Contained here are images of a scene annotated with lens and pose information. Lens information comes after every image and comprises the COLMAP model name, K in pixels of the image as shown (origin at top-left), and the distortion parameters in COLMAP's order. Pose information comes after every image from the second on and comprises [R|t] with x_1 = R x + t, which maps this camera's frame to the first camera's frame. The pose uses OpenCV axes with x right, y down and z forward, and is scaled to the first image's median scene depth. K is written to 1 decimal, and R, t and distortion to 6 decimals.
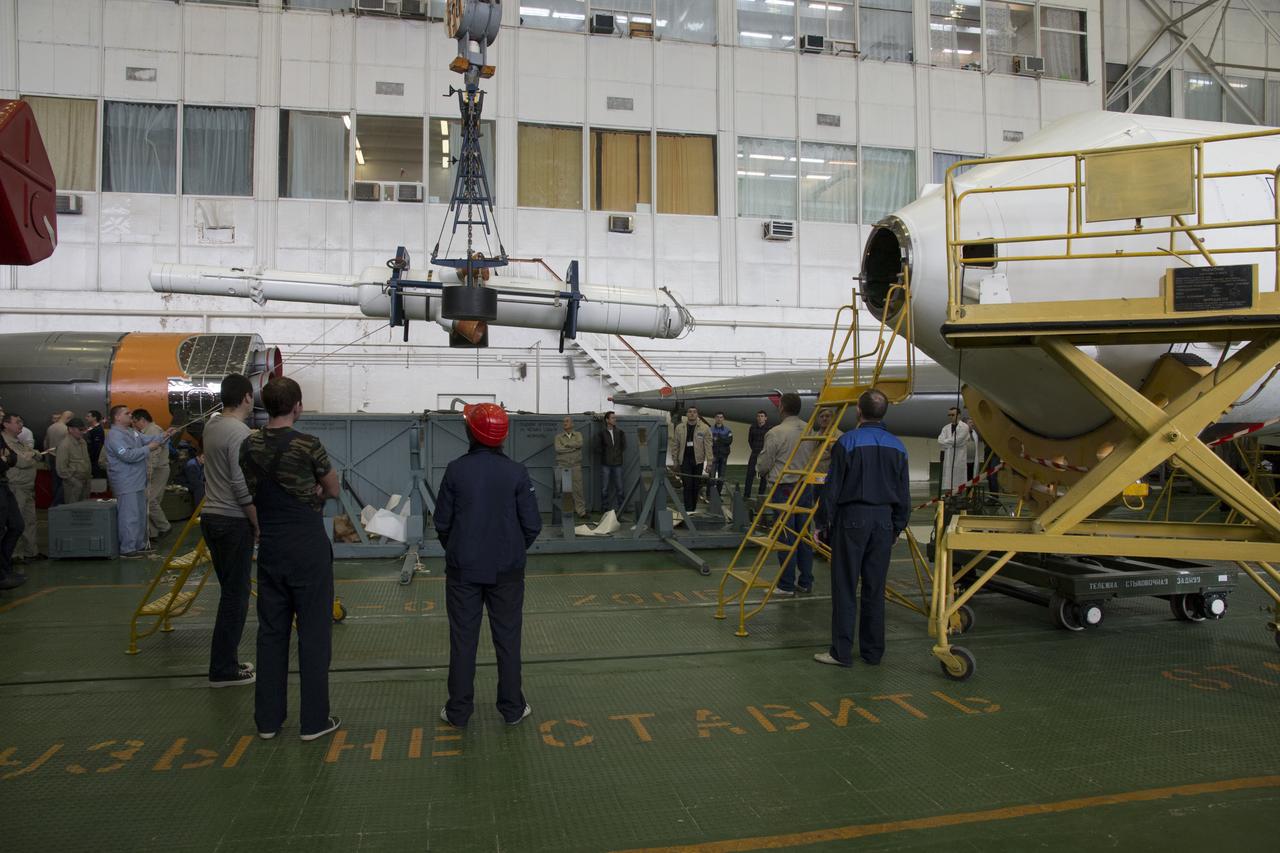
lens RADIAL K [[881.1, 0, 636.9], [0, 881.1, 424.4], [0, 0, 1]] dist [-0.097541, 0.062979]
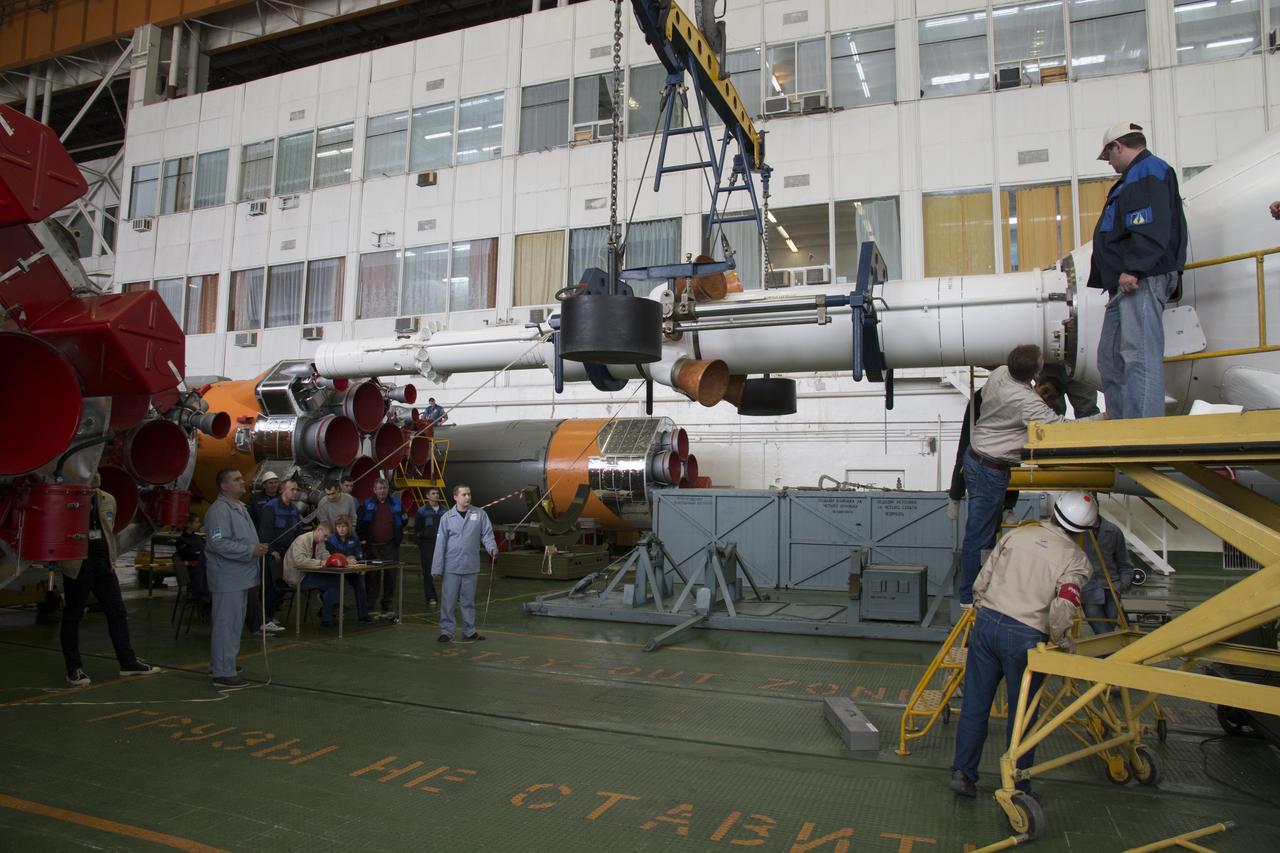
lens RADIAL K [[881.1, 0, 650.8], [0, 881.1, 416.6], [0, 0, 1]] dist [-0.097541, 0.062979]
pose [[0.835541, -0.032664, -0.548456, 0.150029], [-0.018837, 0.995941, -0.088011, -0.003651], [0.549105, 0.083868, 0.831534, 0.038009]]
